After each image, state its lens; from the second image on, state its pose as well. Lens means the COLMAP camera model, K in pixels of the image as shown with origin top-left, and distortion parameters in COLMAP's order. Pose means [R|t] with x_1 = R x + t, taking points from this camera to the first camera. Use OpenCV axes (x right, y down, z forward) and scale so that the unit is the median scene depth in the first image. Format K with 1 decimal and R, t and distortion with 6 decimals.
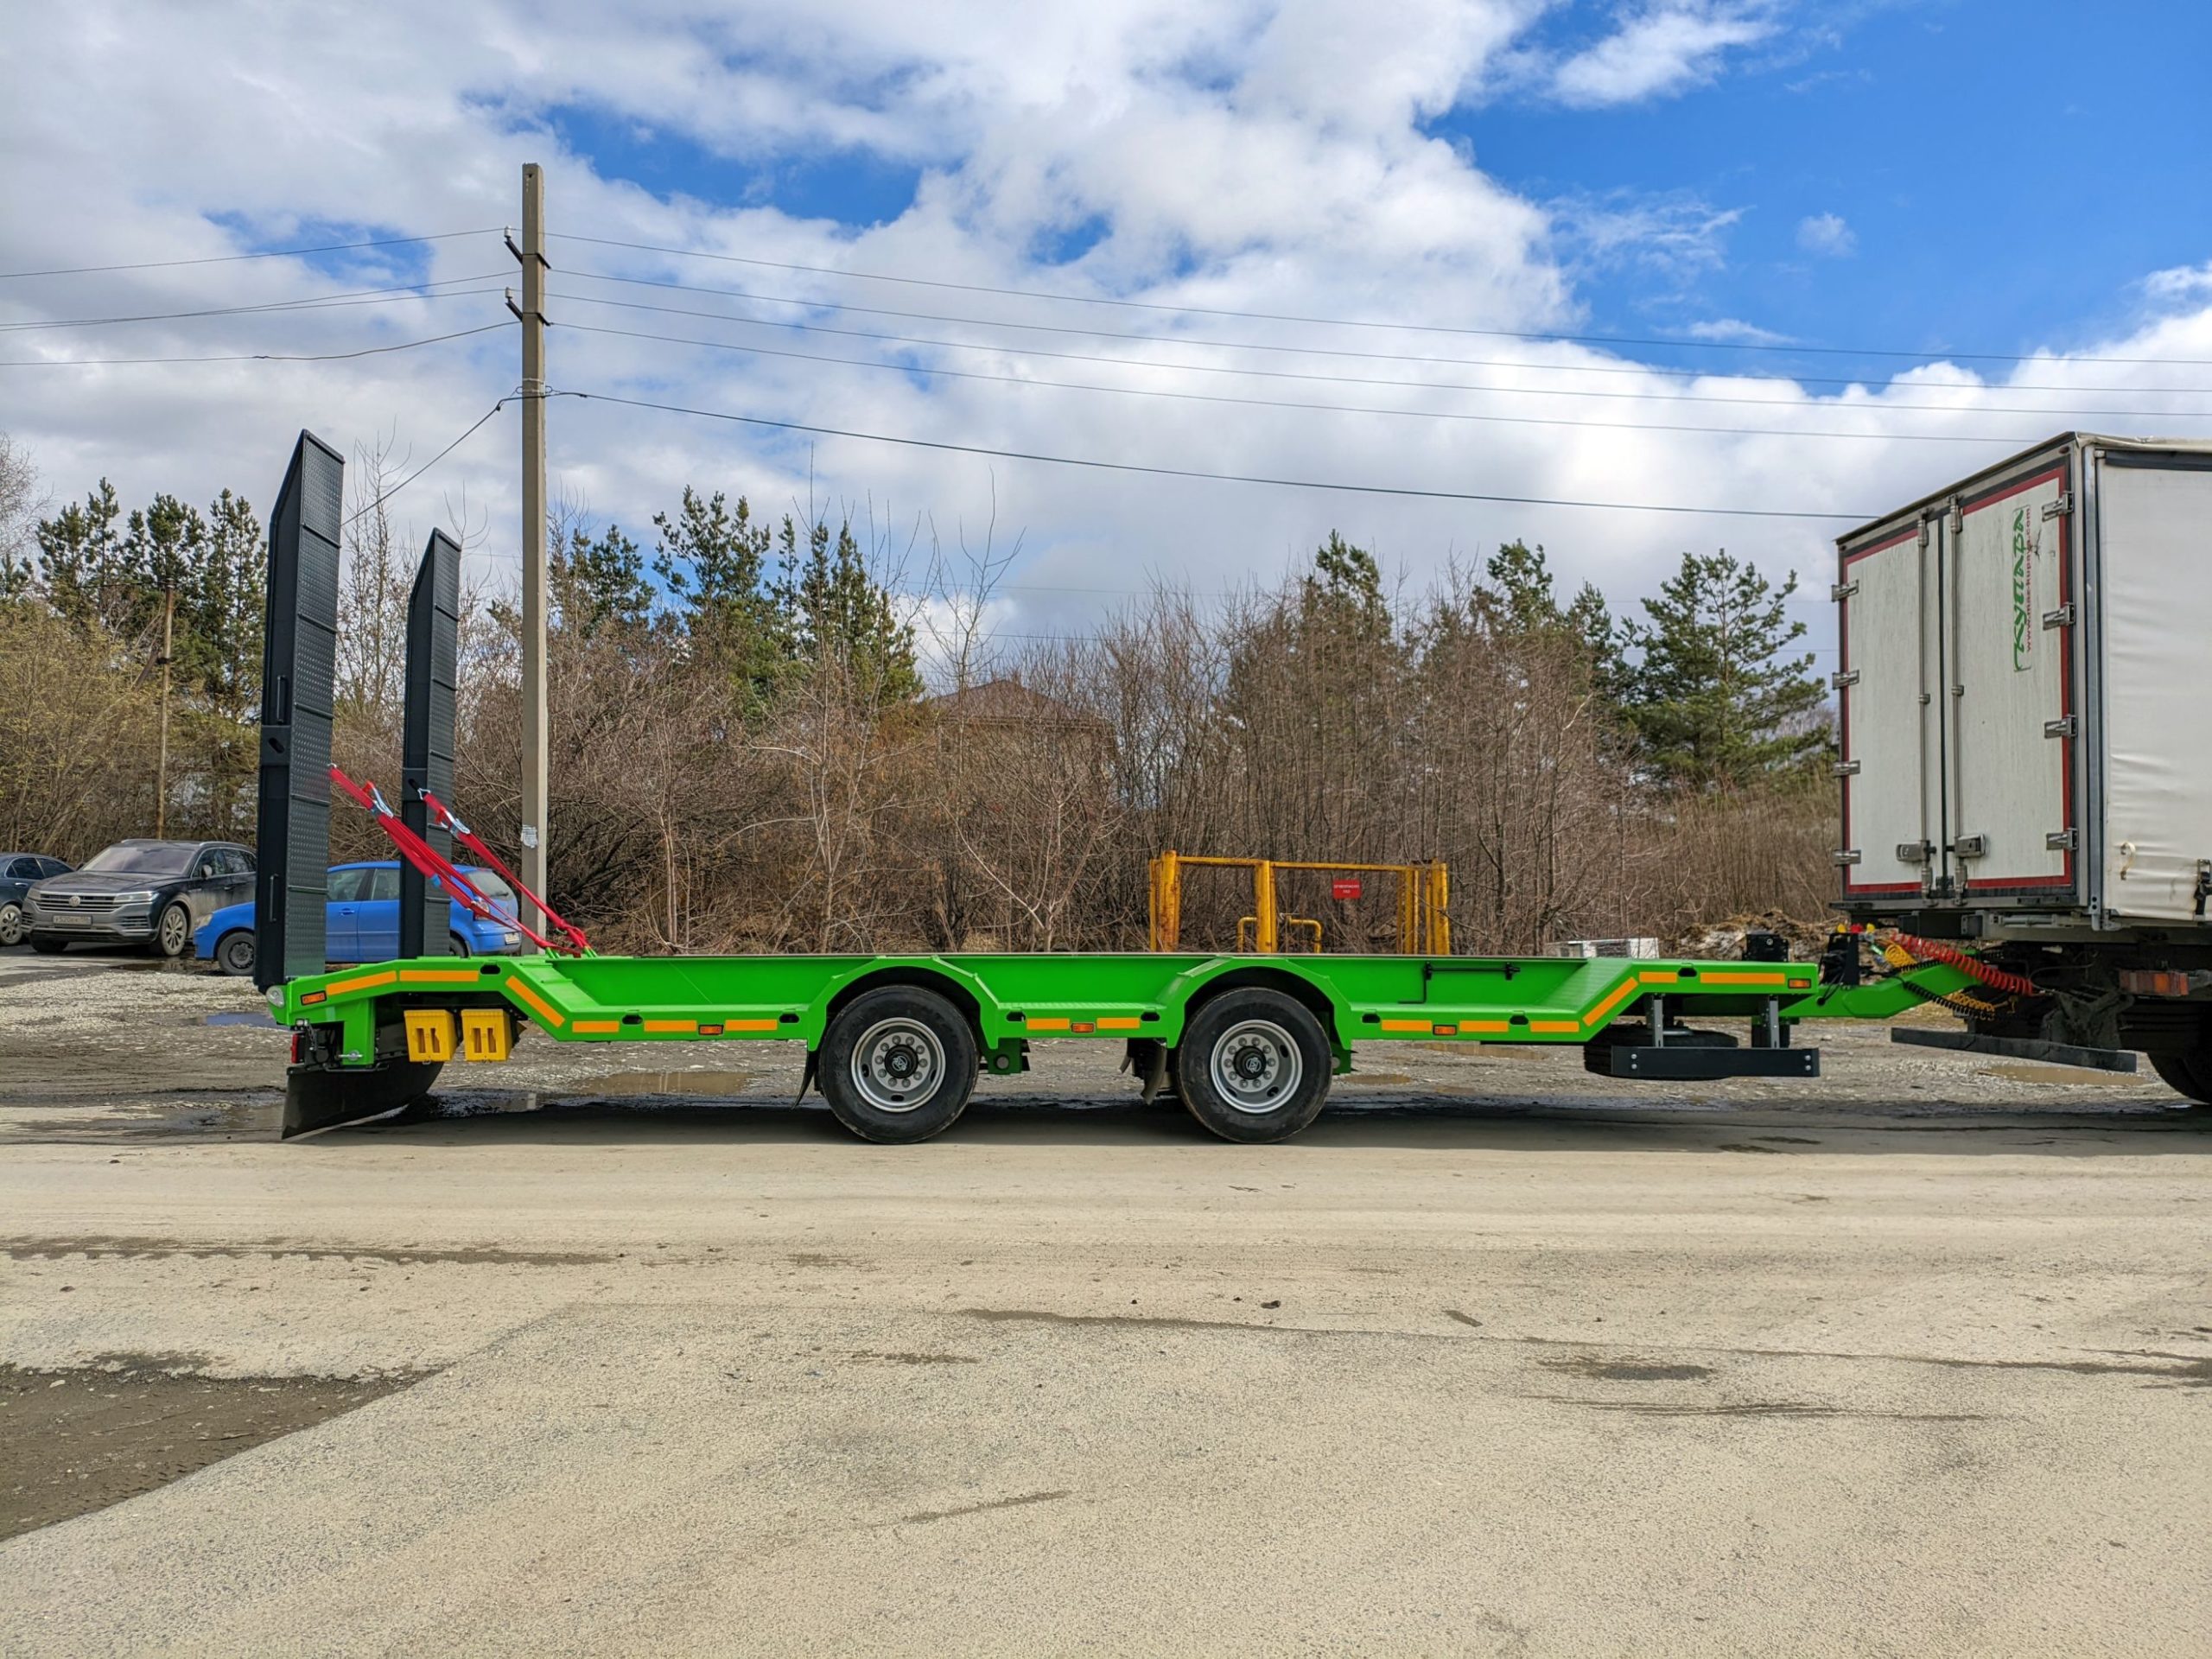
lens RADIAL K [[1690.2, 0, 1101.3], [0, 1690.2, 833.3], [0, 0, 1]] dist [0.079483, -0.157653]
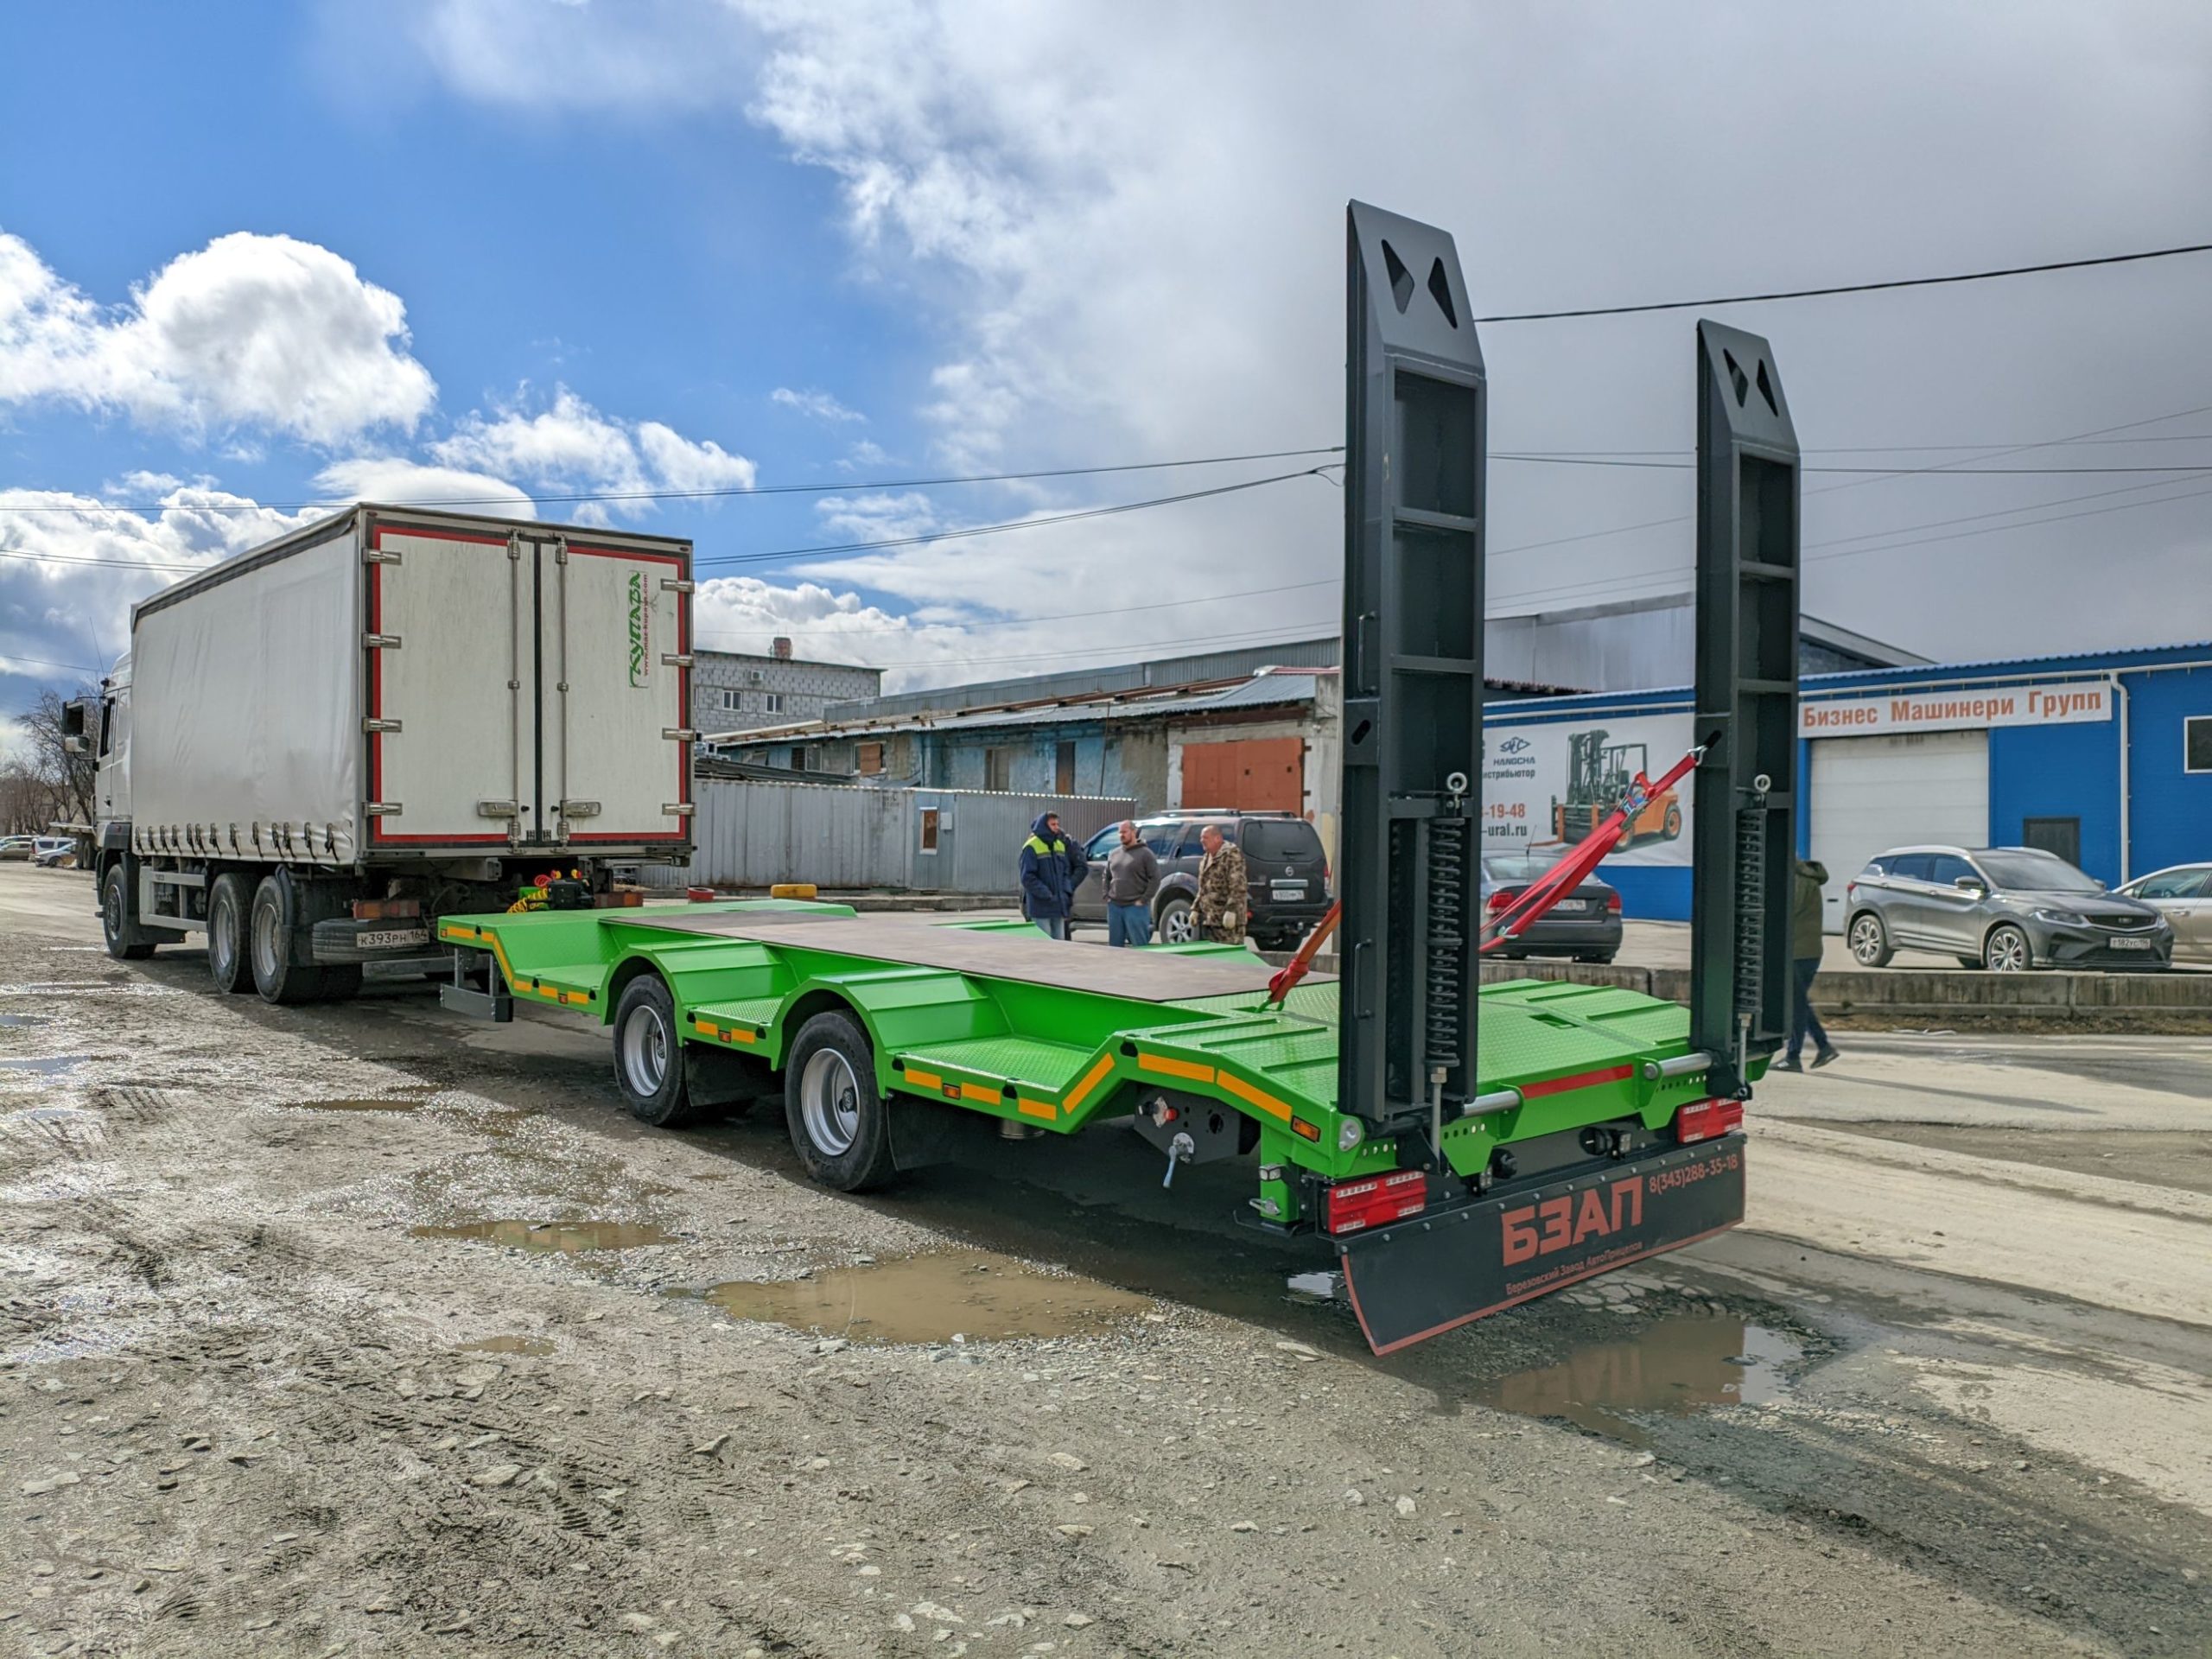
lens RADIAL K [[1690.2, 0, 1101.3], [0, 1690.2, 833.3], [0, 0, 1]] dist [0.079483, -0.157653]
pose [[-0.599215, -0.029082, 0.800060, -0.864585], [-0.054845, 0.998483, -0.004782, 0.012217], [-0.798707, -0.046745, -0.599902, 1.601172]]
